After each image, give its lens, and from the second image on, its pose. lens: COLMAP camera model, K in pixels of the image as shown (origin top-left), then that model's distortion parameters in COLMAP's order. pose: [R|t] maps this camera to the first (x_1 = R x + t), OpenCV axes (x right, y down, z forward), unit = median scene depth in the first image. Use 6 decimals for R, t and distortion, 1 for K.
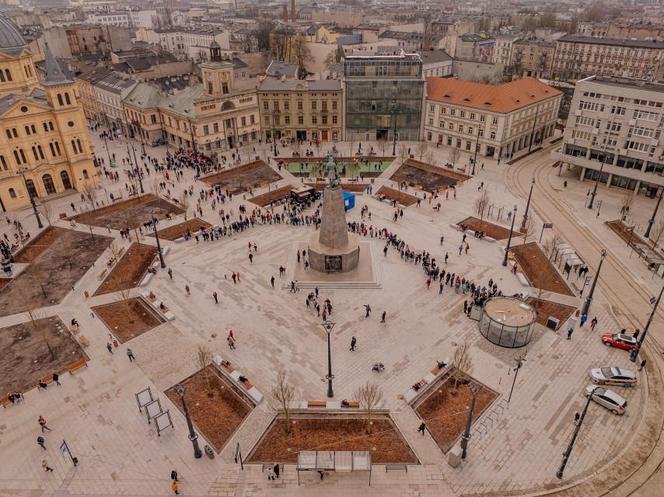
lens RADIAL K [[467.4, 0, 330.8], [0, 467.4, 247.6], [0, 0, 1]] dist [-0.039372, 0.003182]
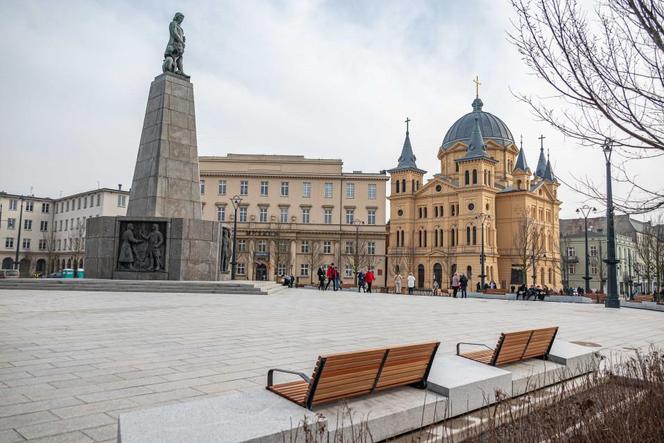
lens RADIAL K [[516.8, 0, 333.3], [0, 516.8, 223.2], [0, 0, 1]] dist [0.029002, -0.003306]
pose [[0.037526, -0.093561, -0.994906, 0.268218], [-0.513374, 0.852375, -0.099521, -0.026269], [0.857344, 0.514494, -0.016046, 0.687226]]
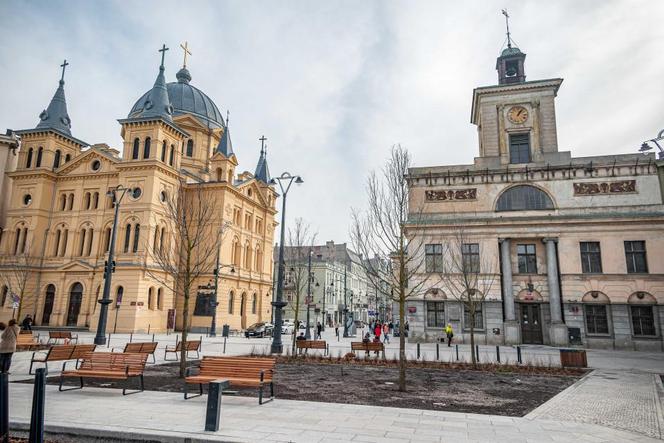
lens RADIAL K [[437.1, 0, 331.4], [0, 437.1, 220.8], [0, 0, 1]] dist [0.032881, -0.002581]
pose [[0.502797, -0.156750, -0.850073, -0.038847], [-0.448726, 0.793202, -0.411673, -0.117433], [0.738809, 0.588439, 0.328482, 0.849564]]
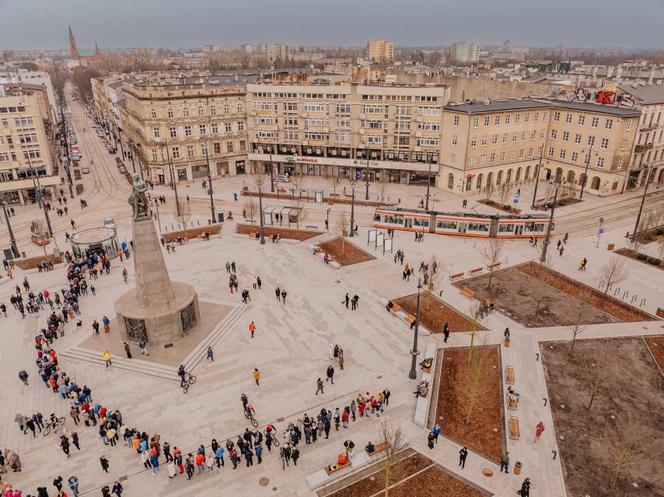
lens RADIAL K [[467.4, 0, 330.8], [0, 467.4, 250.5], [0, 0, 1]] dist [-0.039372, 0.003182]
pose [[-0.964666, -0.095655, 0.245497, -0.242750], [0.139071, 0.606532, 0.782802, -0.335634], [-0.223781, 0.789284, -0.571798, 0.774128]]
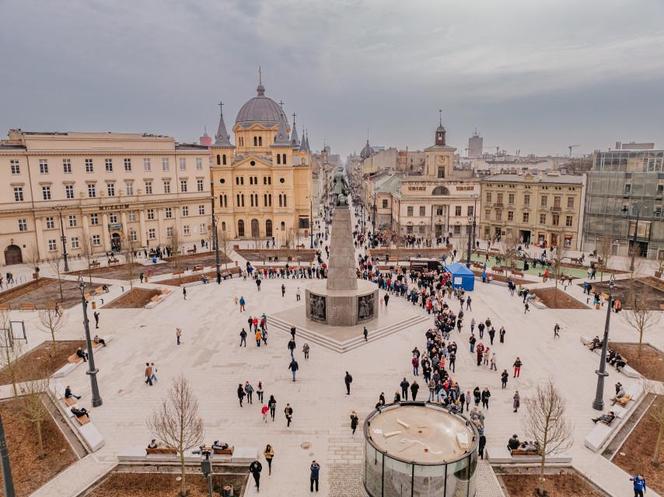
lens RADIAL K [[467.4, 0, 333.6], [0, 467.4, 250.1], [0, 0, 1]] dist [-0.039372, 0.003182]
pose [[0.700158, 0.135545, -0.701004, 0.307188], [-0.351284, 0.920159, -0.172939, 0.040565], [0.621594, 0.367336, 0.691871, 0.279770]]
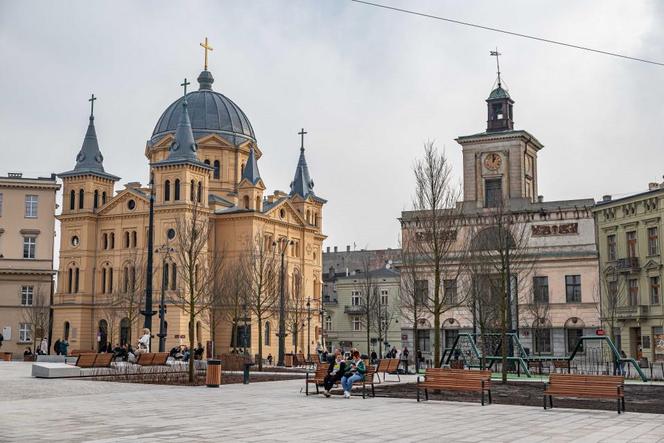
lens RADIAL K [[899.7, 0, 329.8], [0, 899.7, 219.2], [0, 0, 1]] dist [-0.031217, 0.000000]
pose [[0.307597, -0.123516, -0.943466, 0.414985], [-0.474762, 0.839373, -0.264675, -0.076340], [0.824612, 0.529335, 0.199548, 0.779352]]
